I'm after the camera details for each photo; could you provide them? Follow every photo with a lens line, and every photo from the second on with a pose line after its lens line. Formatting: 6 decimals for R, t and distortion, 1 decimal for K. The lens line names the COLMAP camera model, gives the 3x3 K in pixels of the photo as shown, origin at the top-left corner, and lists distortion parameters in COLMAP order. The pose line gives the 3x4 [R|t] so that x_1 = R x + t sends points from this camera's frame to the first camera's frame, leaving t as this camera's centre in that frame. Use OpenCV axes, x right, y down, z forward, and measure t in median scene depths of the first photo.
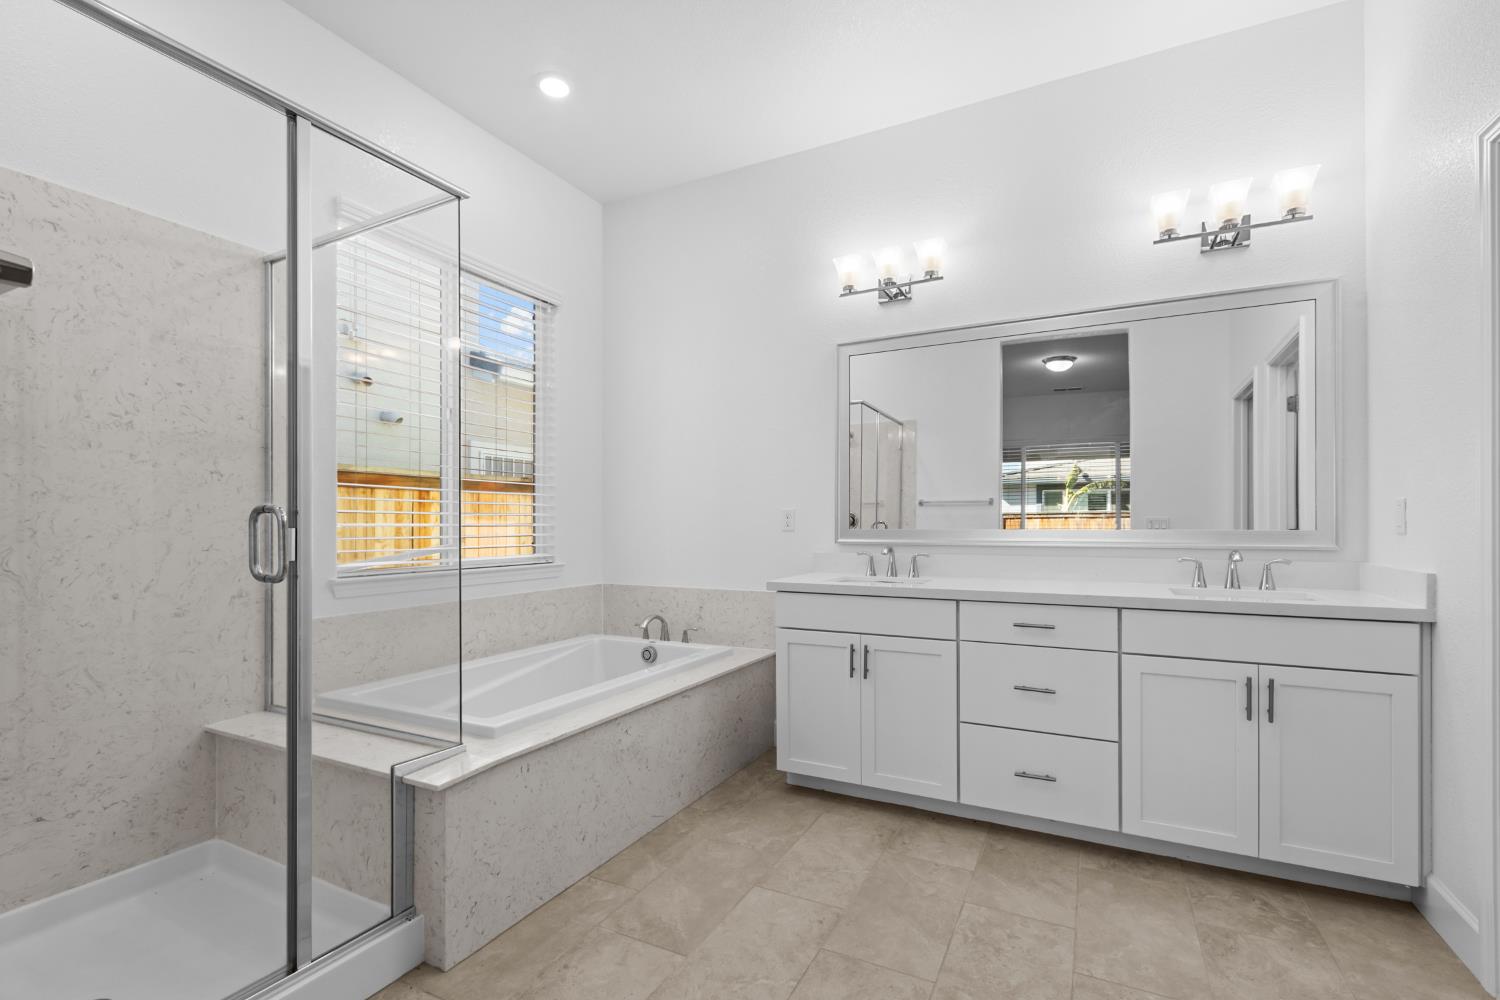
lens RADIAL K [[673.3, 0, 758.7], [0, 673.3, 522.4], [0, 0, 1]] dist [0.001936, -0.002185]
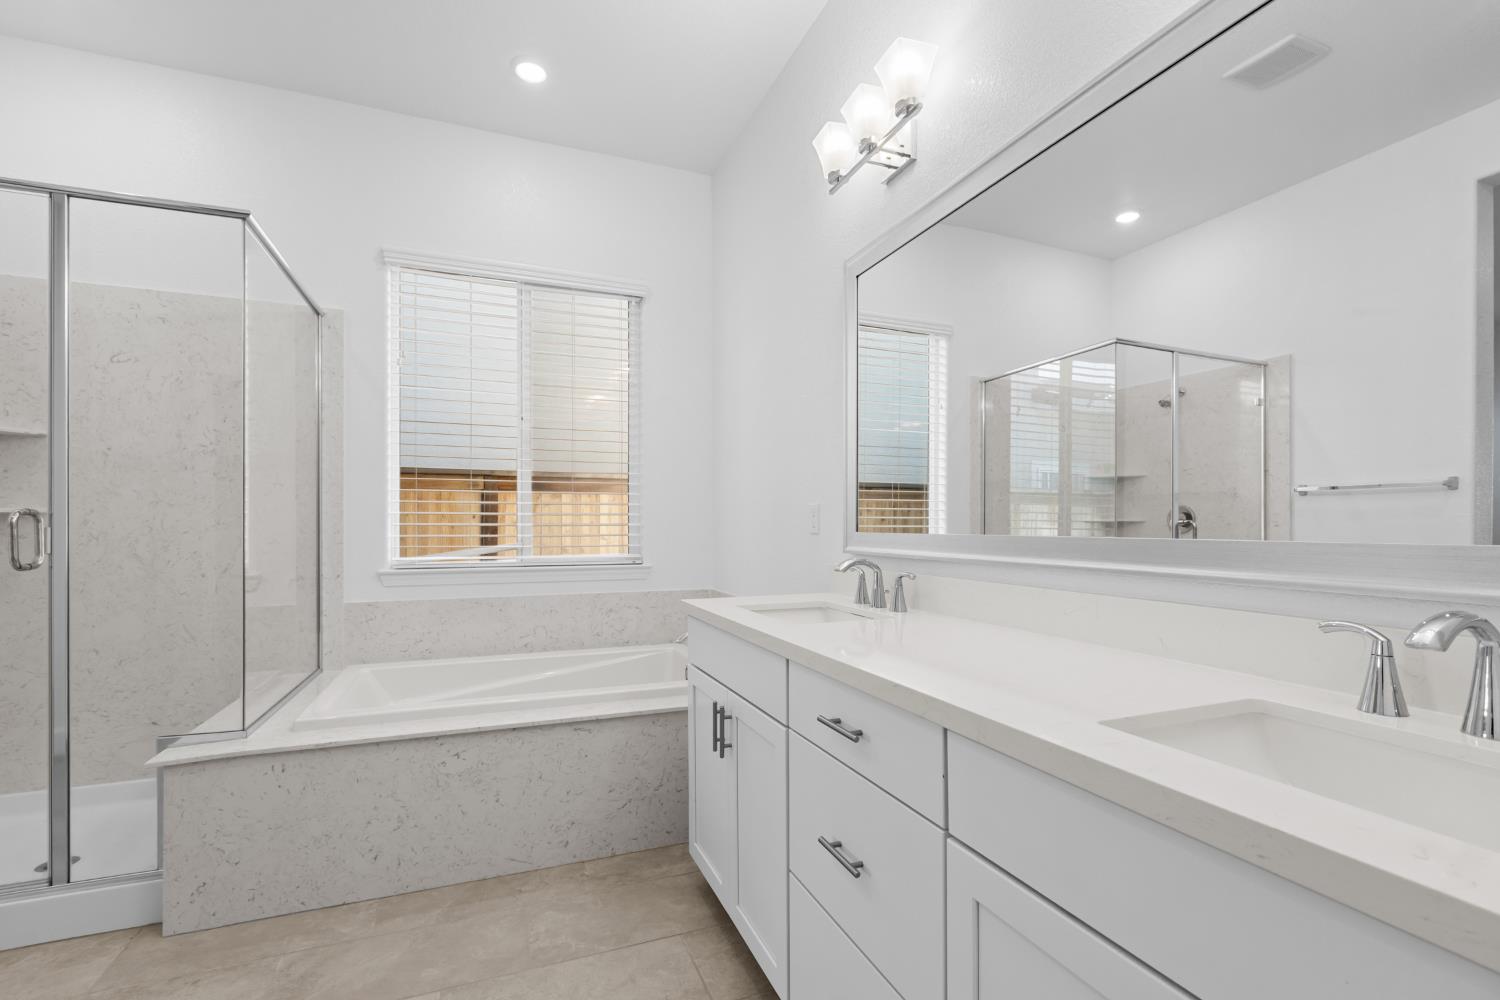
lens RADIAL K [[673.3, 0, 759.6], [0, 673.3, 521.4], [0, 0, 1]] dist [0.001936, -0.002185]
pose [[0.752207, -0.000735, -0.658927, 0.530203], [0.000094, 0.999999, -0.001007, -0.000260], [0.658927, 0.000696, 0.752207, 0.446037]]
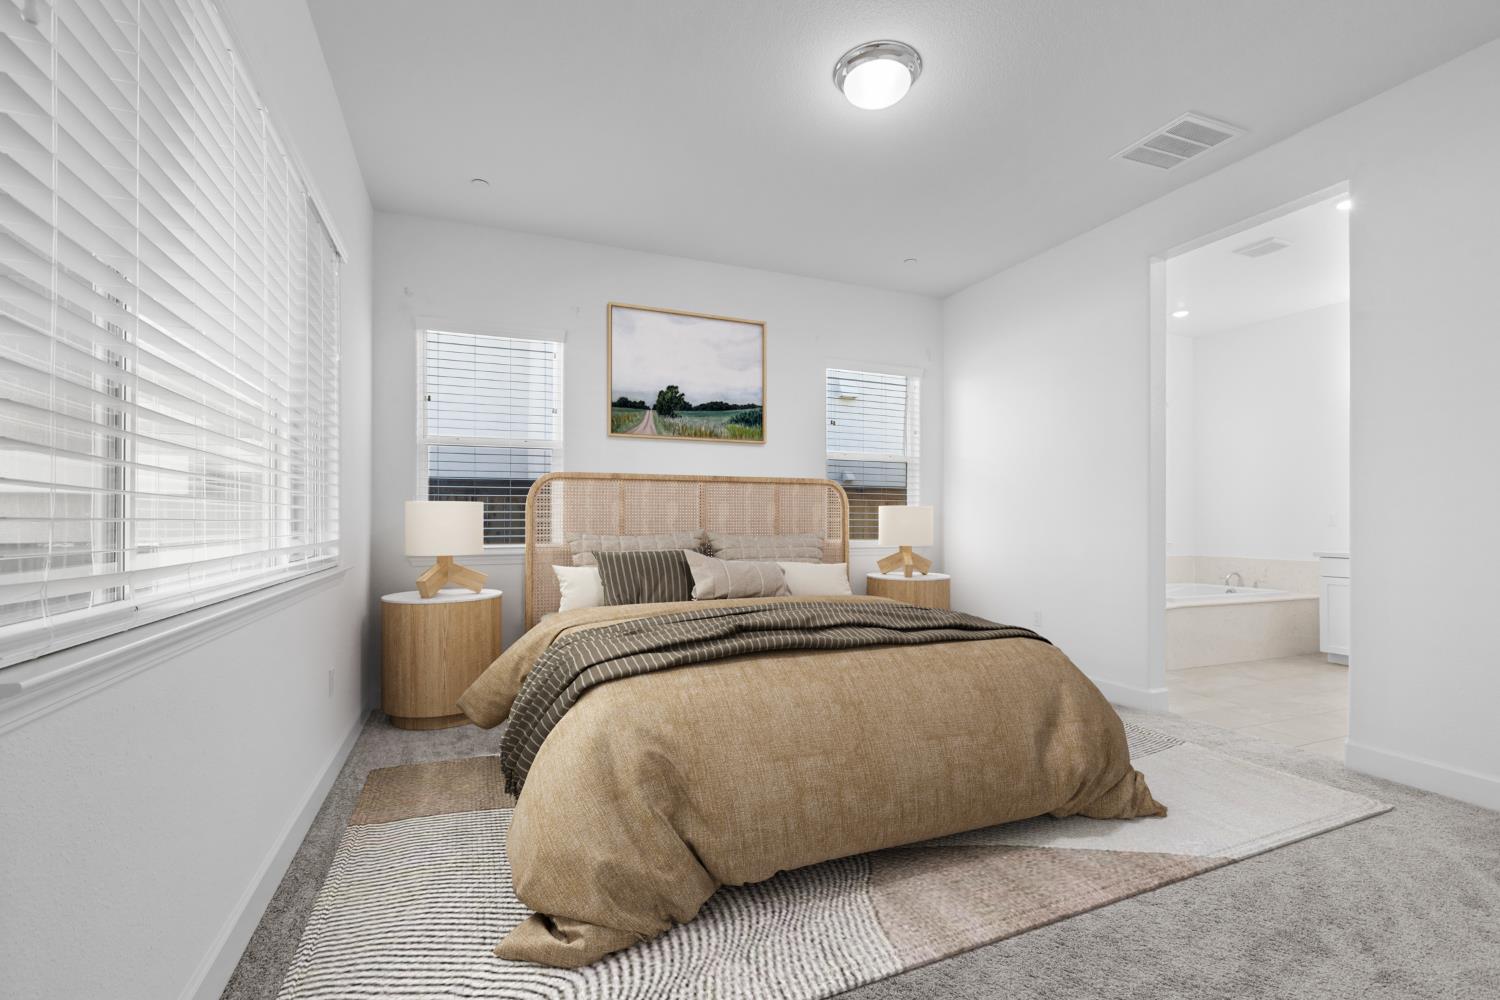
lens RADIAL K [[673.3, 0, 749.5], [0, 673.3, 506.3], [0, 0, 1]] dist [0.001936, -0.002185]
pose [[0.769557, -0.015067, -0.638401, 0.006825], [0.004293, 0.999821, -0.018422, -0.018369], [0.638564, 0.011437, 0.769484, -1.461223]]
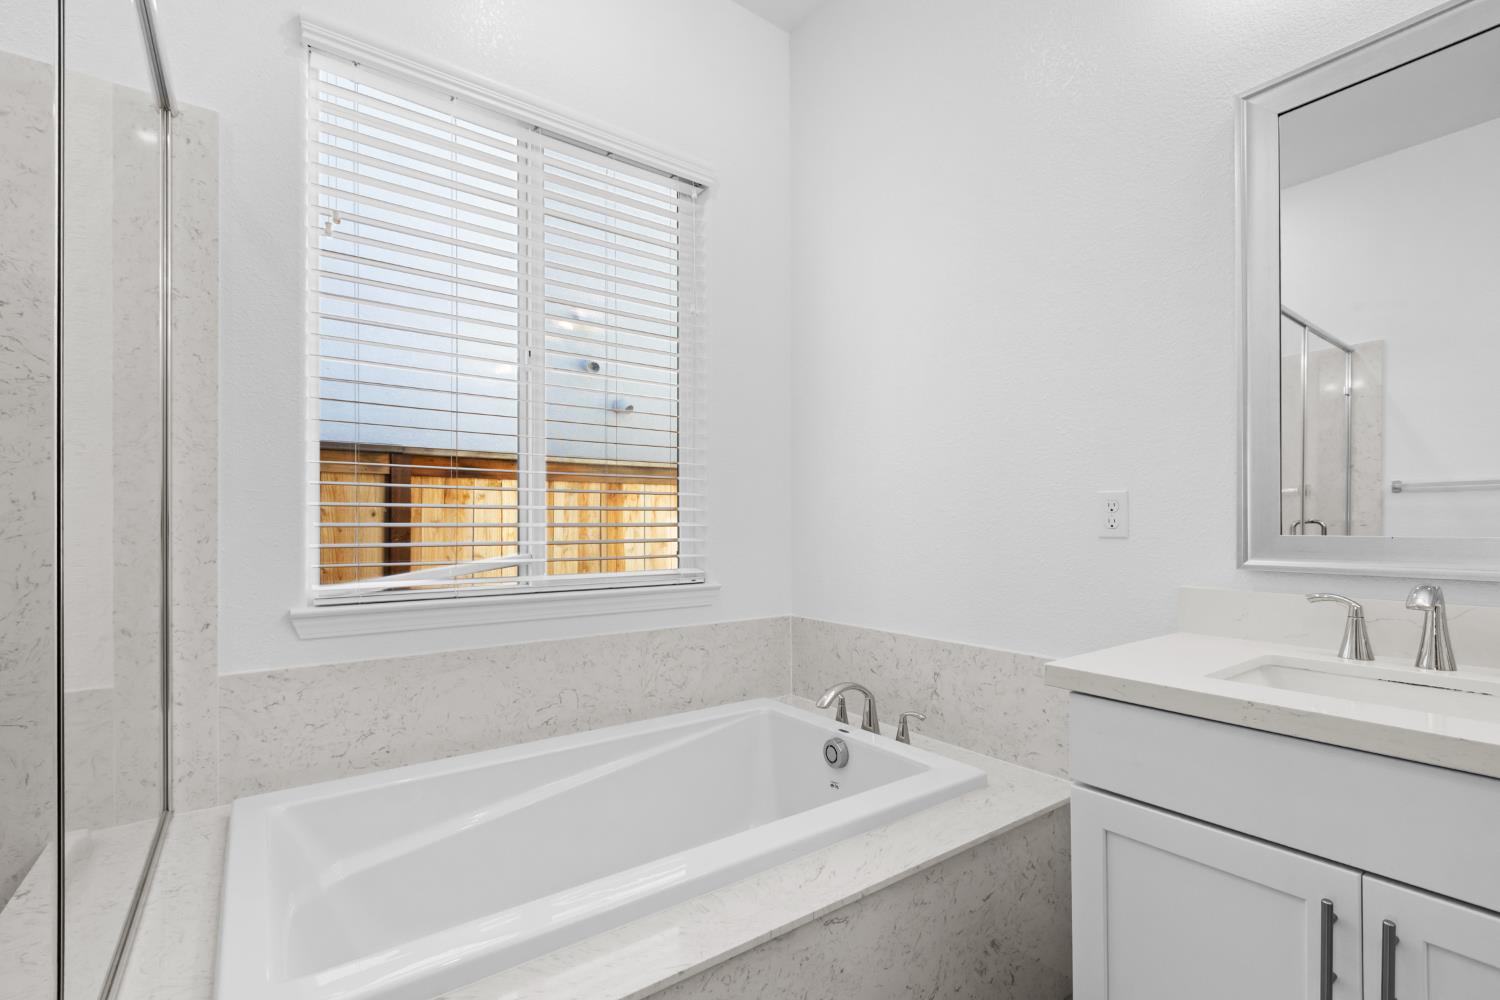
lens RADIAL K [[673.3, 0, 750.4], [0, 673.3, 521.2], [0, 0, 1]] dist [0.001936, -0.002185]
pose [[0.891156, -0.001792, -0.453694, 0.034410], [0.000678, 0.999996, -0.002619, 0.001863], [0.453697, 0.002026, 0.891154, 0.511229]]
